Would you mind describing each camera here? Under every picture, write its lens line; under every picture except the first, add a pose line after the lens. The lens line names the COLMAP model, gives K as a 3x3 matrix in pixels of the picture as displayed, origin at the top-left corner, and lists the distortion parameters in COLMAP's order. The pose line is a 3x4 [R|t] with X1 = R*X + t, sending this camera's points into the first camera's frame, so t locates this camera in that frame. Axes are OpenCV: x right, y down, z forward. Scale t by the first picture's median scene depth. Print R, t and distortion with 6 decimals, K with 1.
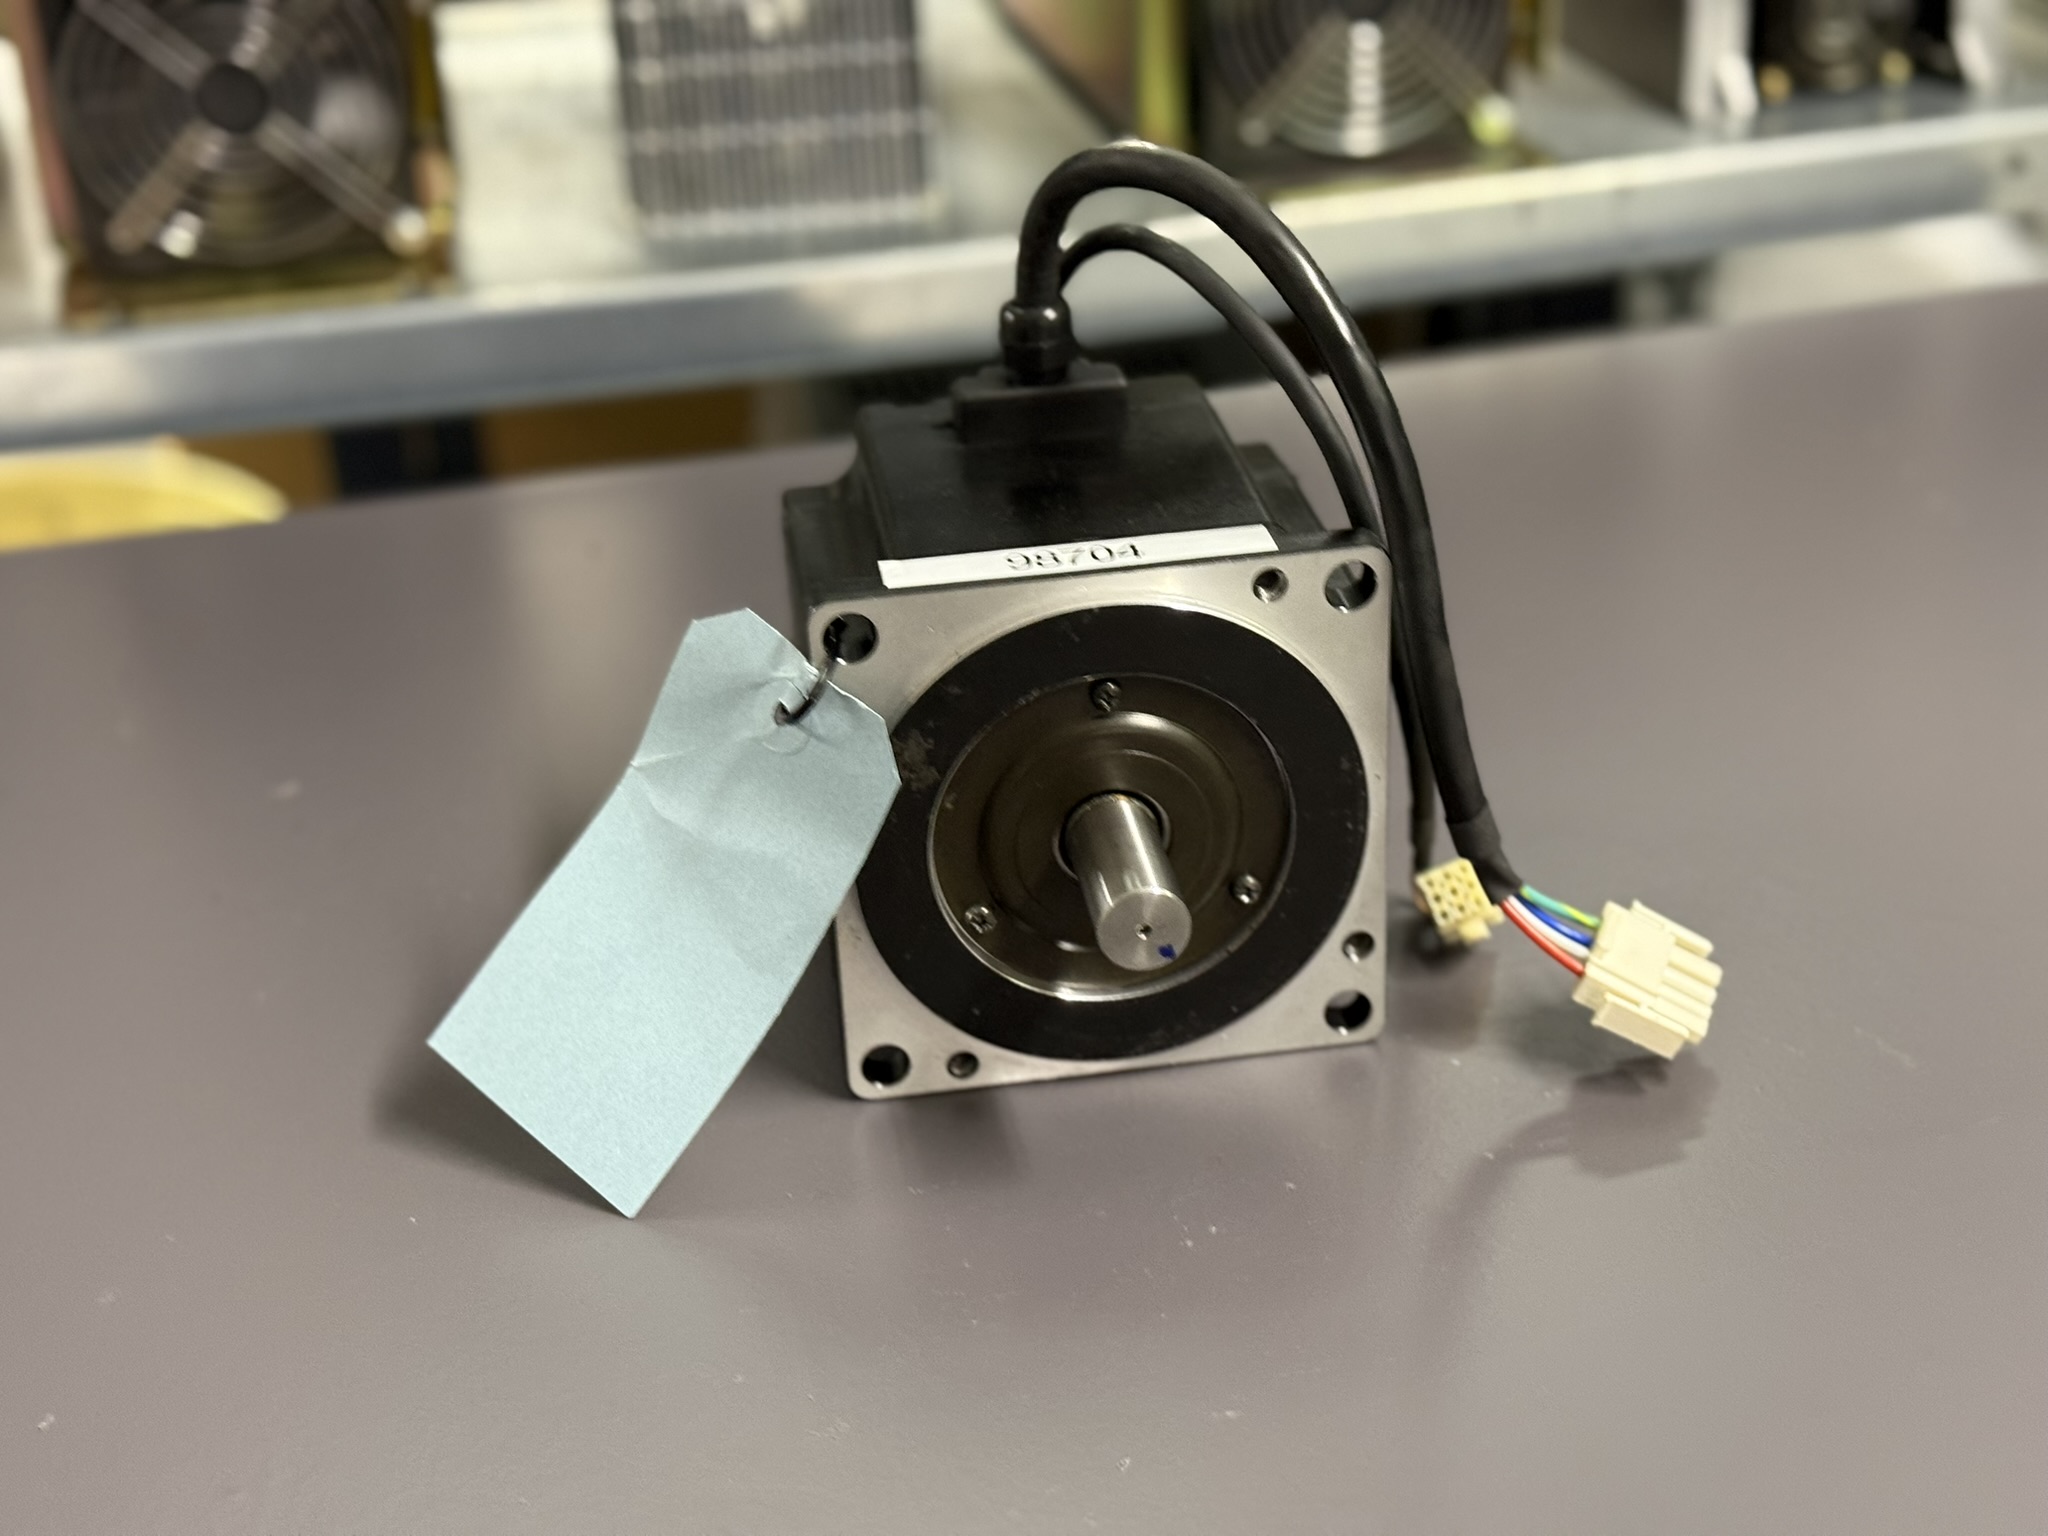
lens RADIAL K [[2868.3, 0, 1029.2], [0, 2868.3, 773.0], [0, 0, 1]] dist [0.172450, -0.467026]
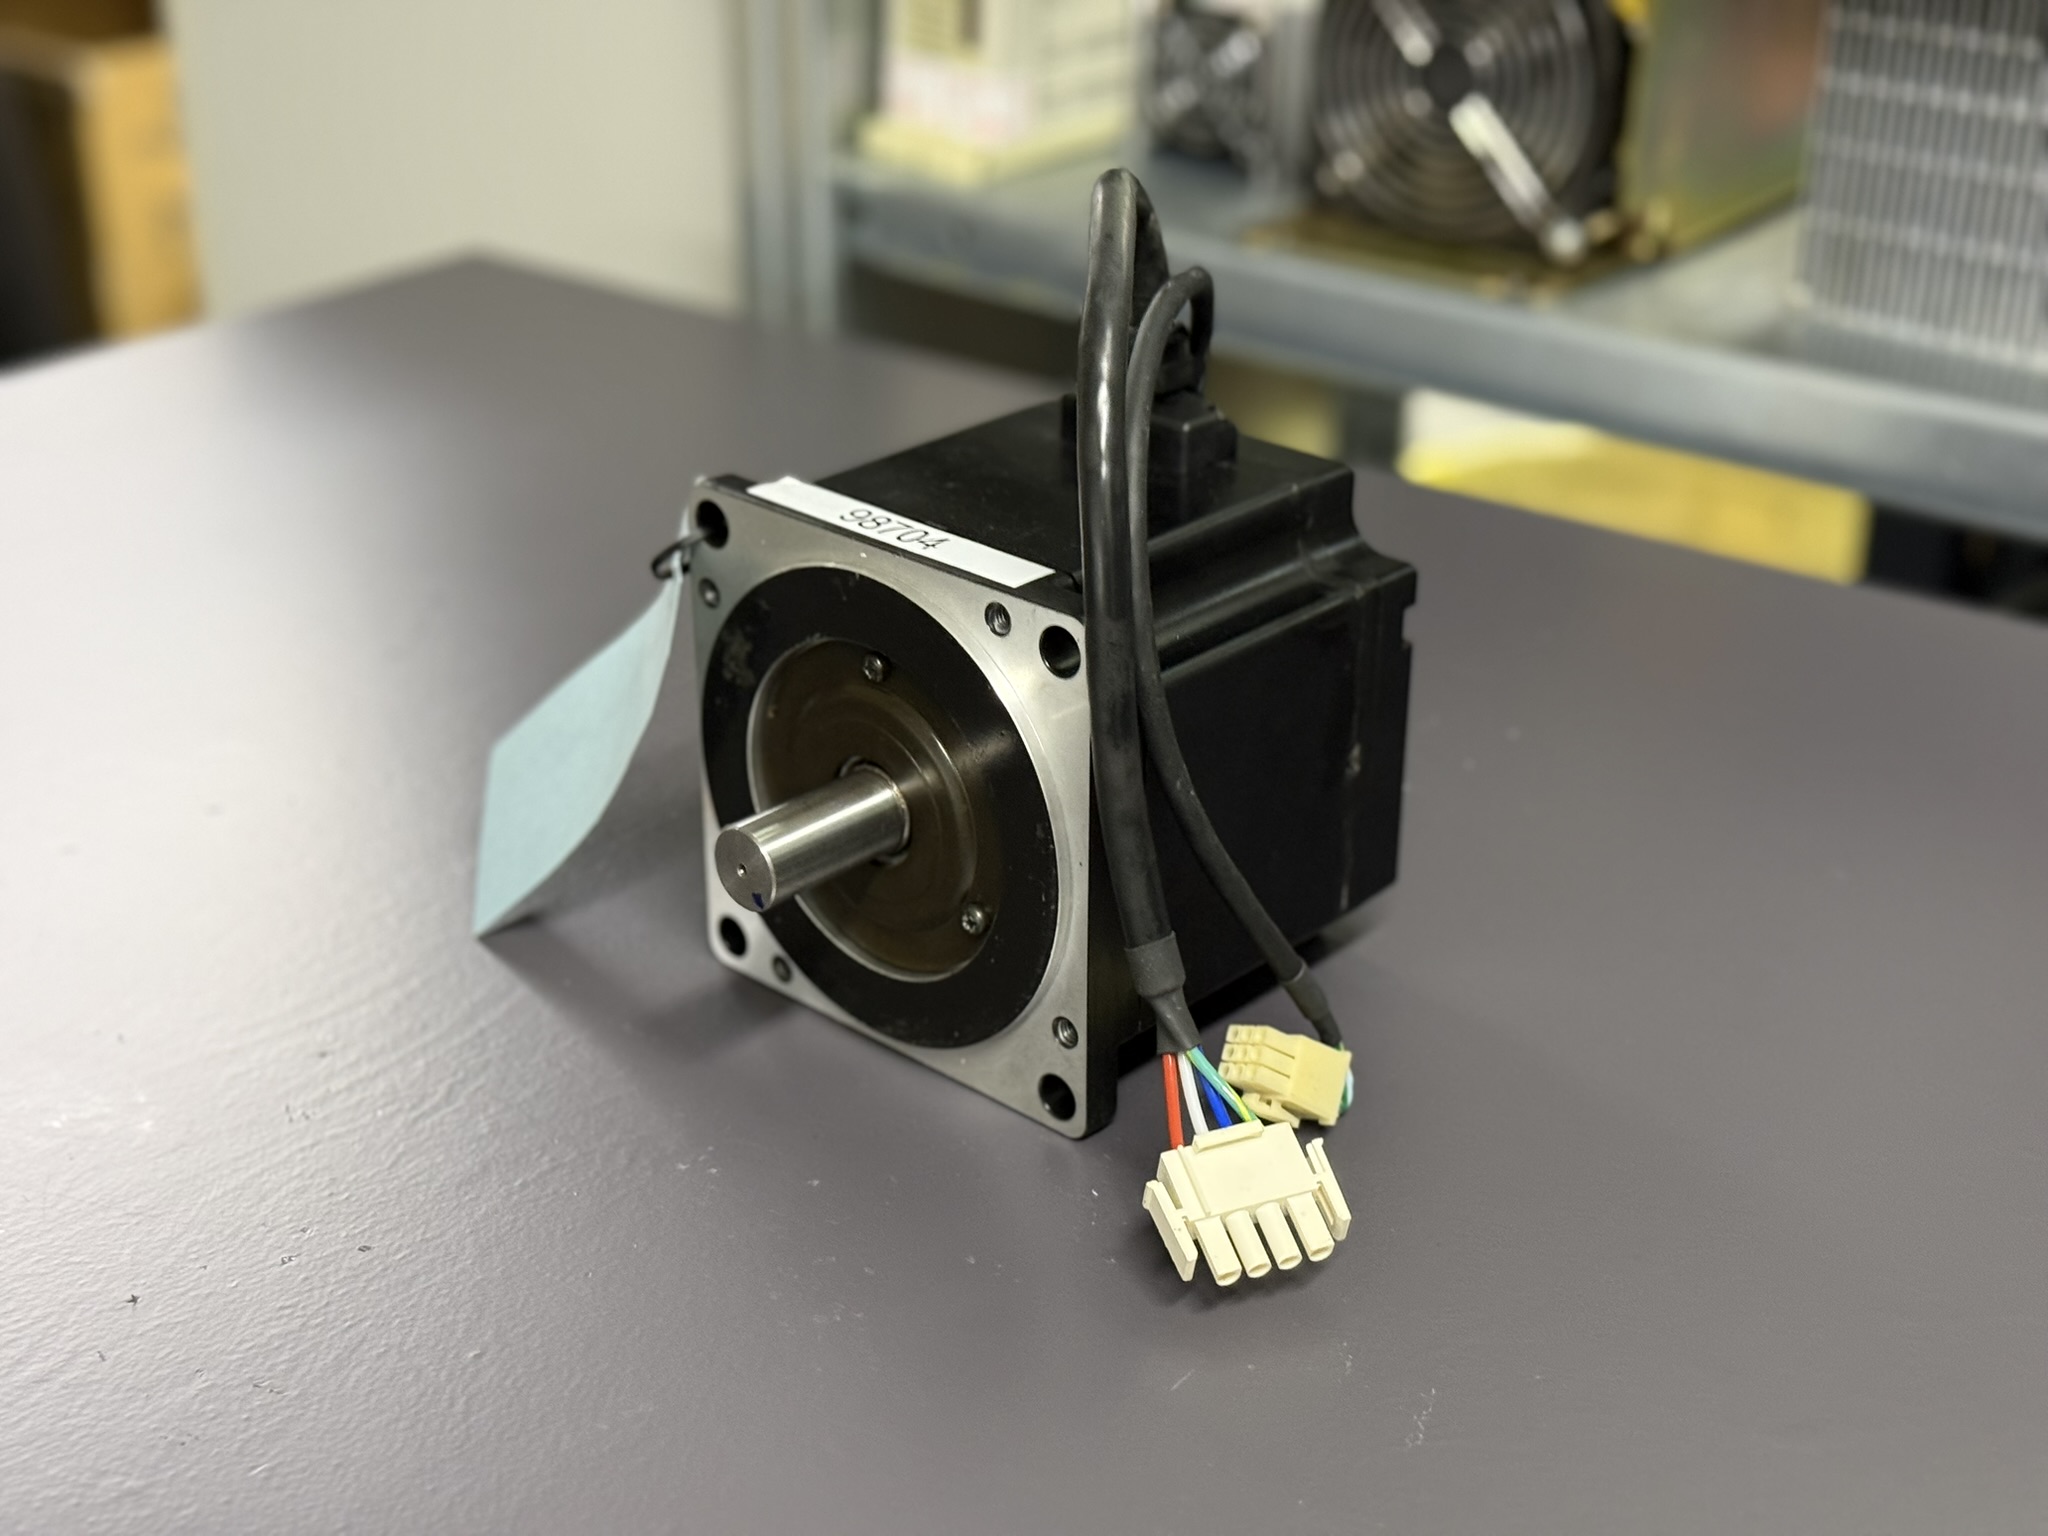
lens RADIAL K [[2868.3, 0, 1029.2], [0, 2868.3, 773.0], [0, 0, 1]] dist [0.172450, -0.467026]
pose [[0.614349, 0.377966, -0.692616, 0.750643], [-0.390205, 0.908484, 0.149656, -0.160306], [0.685796, 0.178322, 0.705610, 0.306814]]
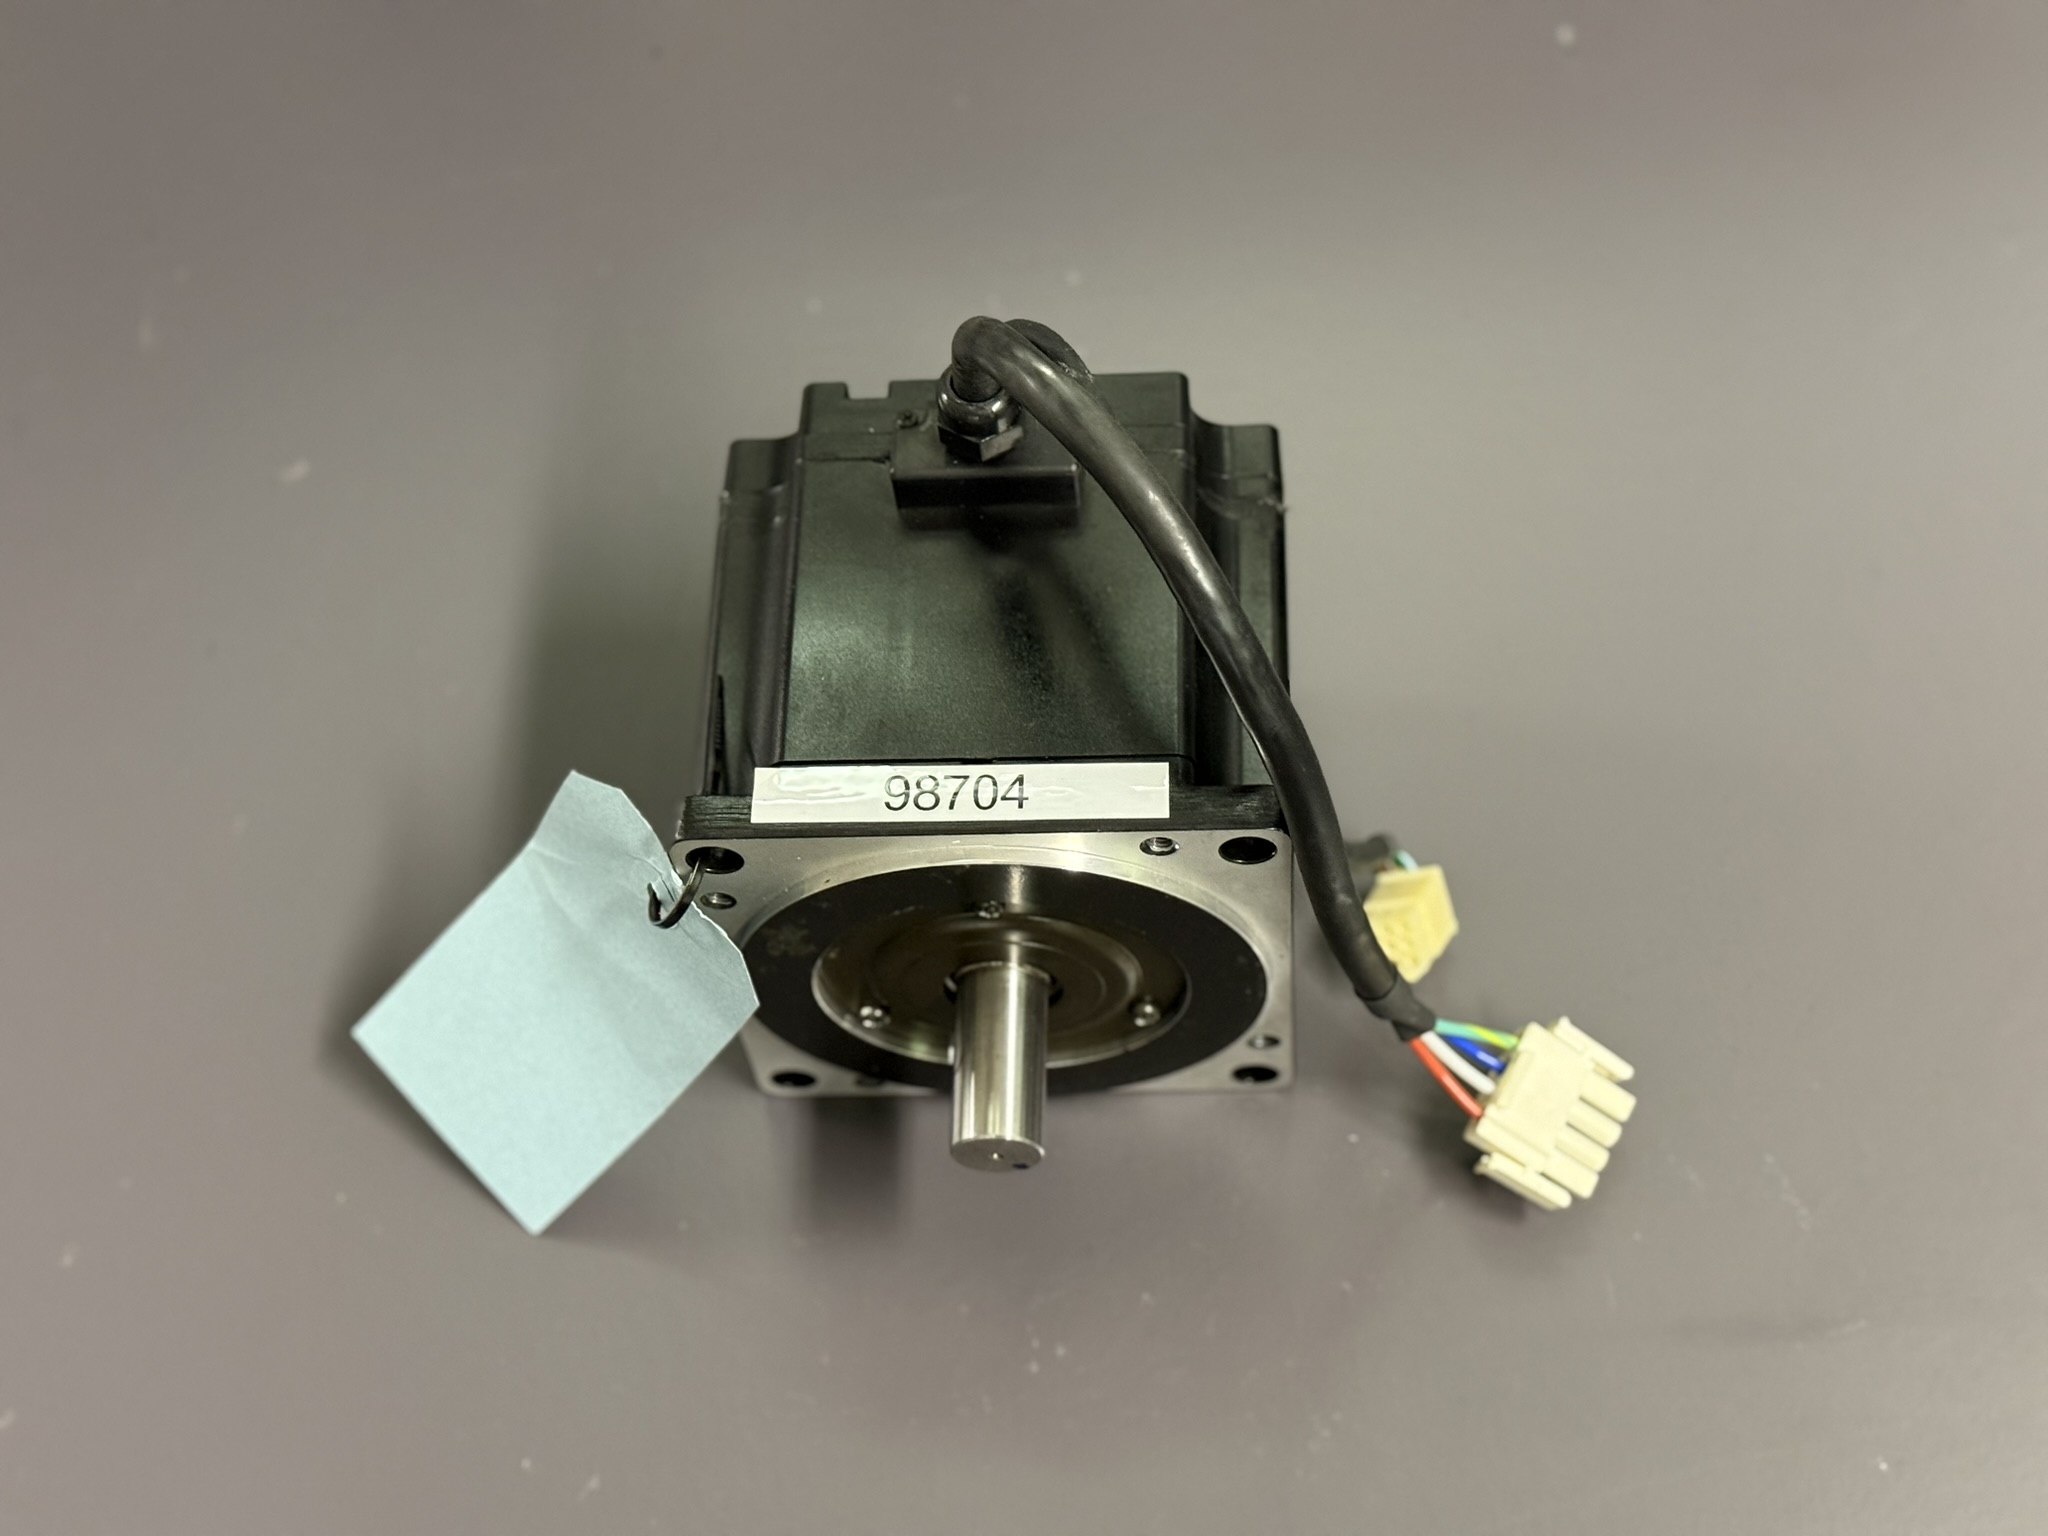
lens RADIAL K [[2877.2, 0, 1019.8], [0, 2877.2, 766.3], [0, 0, 1]] dist [0.216797, -0.504145]
pose [[0.985849, 0.124973, -0.111726, 0.133257], [-0.047770, 0.848297, 0.527362, -0.550309], [0.160683, -0.514562, 0.842263, 0.203425]]
